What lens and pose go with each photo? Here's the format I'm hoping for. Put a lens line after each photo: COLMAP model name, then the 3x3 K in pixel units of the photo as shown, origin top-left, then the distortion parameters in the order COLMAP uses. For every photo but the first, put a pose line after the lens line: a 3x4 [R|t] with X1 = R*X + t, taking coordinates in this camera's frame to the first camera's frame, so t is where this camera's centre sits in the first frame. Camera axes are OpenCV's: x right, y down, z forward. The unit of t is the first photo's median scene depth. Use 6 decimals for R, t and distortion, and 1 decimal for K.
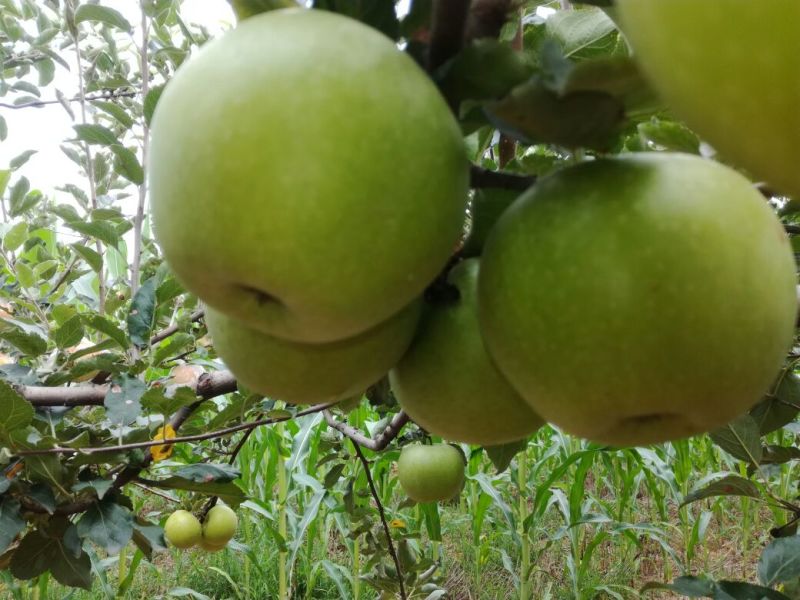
lens RADIAL K [[691.7, 0, 400.0], [0, 691.7, 300.0], [0, 0, 1]] dist [0.077507, -0.112051]
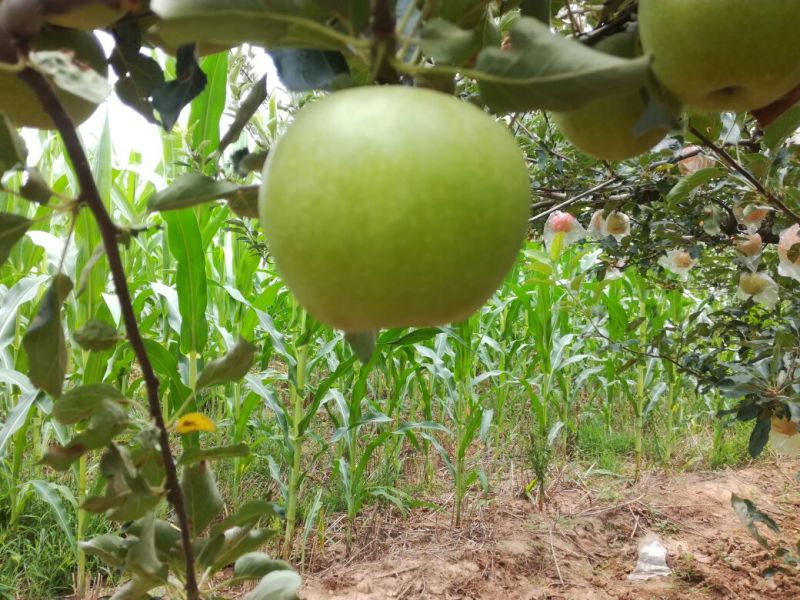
lens RADIAL K [[691.7, 0, 400.0], [0, 691.7, 300.0], [0, 0, 1]] dist [0.077507, -0.112051]
pose [[0.937282, 0.041794, 0.346058, -0.009109], [-0.085529, 0.990011, 0.112087, 0.057209], [-0.337917, -0.134655, 0.931493, 0.174308]]
